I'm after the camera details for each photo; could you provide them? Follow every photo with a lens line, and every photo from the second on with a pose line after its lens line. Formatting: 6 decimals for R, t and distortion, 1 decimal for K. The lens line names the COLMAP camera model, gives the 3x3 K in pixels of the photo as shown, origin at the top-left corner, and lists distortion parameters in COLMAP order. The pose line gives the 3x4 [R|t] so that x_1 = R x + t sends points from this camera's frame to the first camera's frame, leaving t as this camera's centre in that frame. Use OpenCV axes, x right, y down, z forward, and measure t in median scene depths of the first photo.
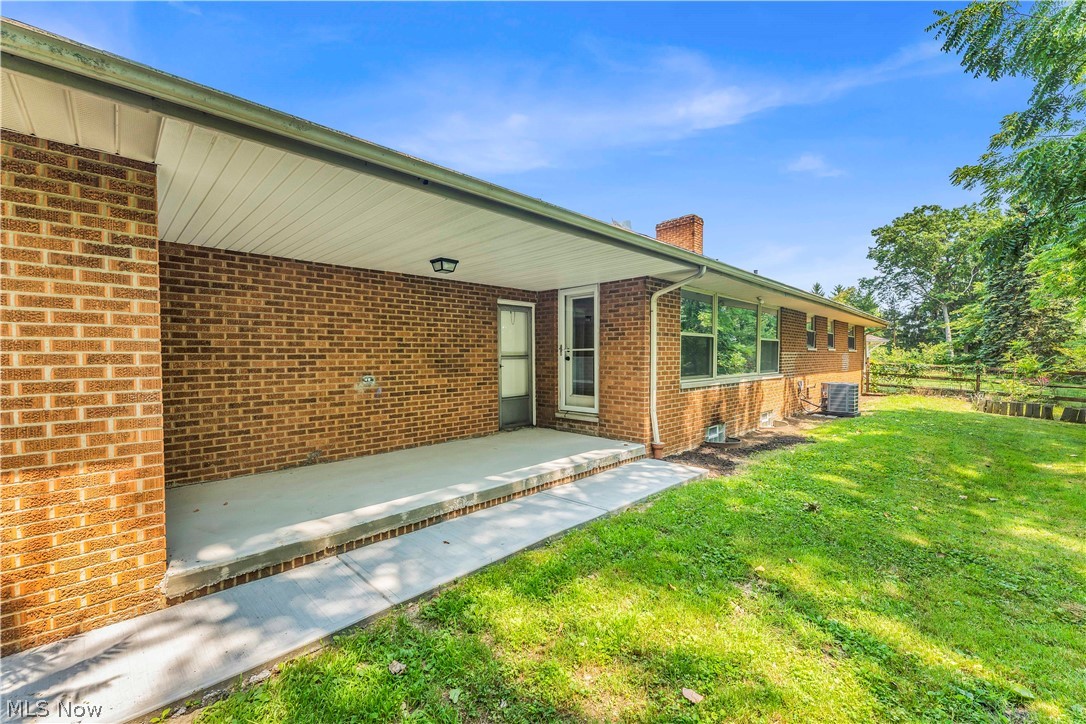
lens RADIAL K [[442.9, 0, 540.7], [0, 442.9, 359.8], [0, 0, 1]] dist [0.001877, -0.000186]
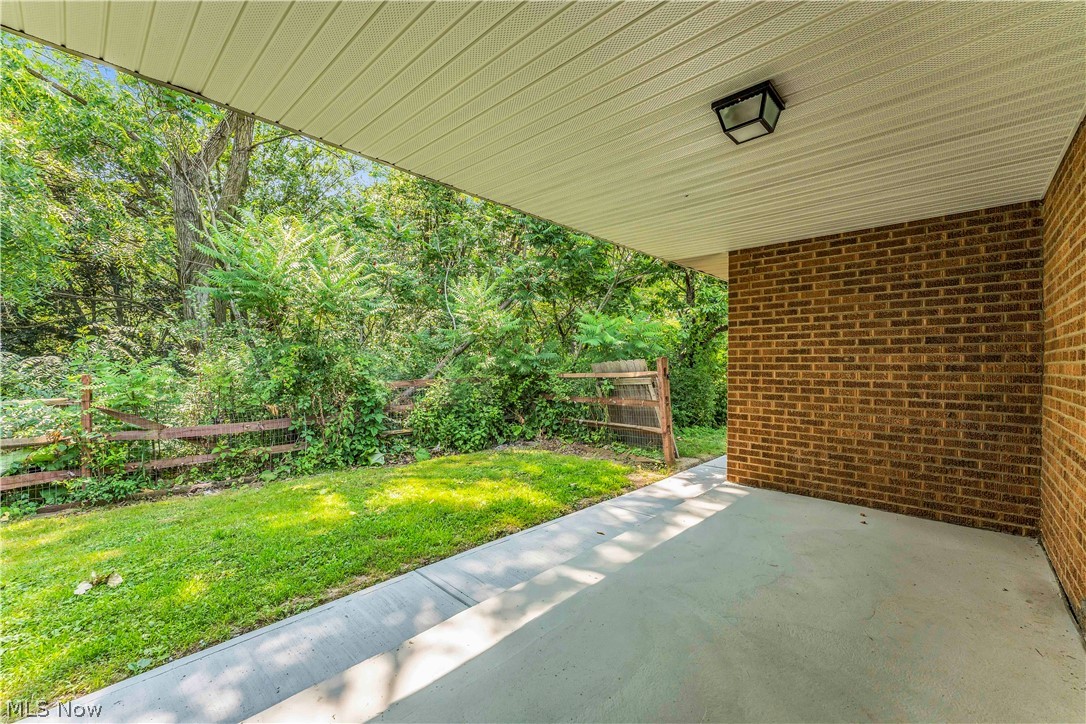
lens RADIAL K [[442.9, 0, 543.4], [0, 442.9, 365.2], [0, 0, 1]] dist [0.001877, -0.000186]
pose [[-0.999404, -0.013634, -0.031707, -0.039959], [-0.014180, 0.999753, 0.017090, -0.010517], [0.031466, 0.017529, -0.999351, 2.178283]]
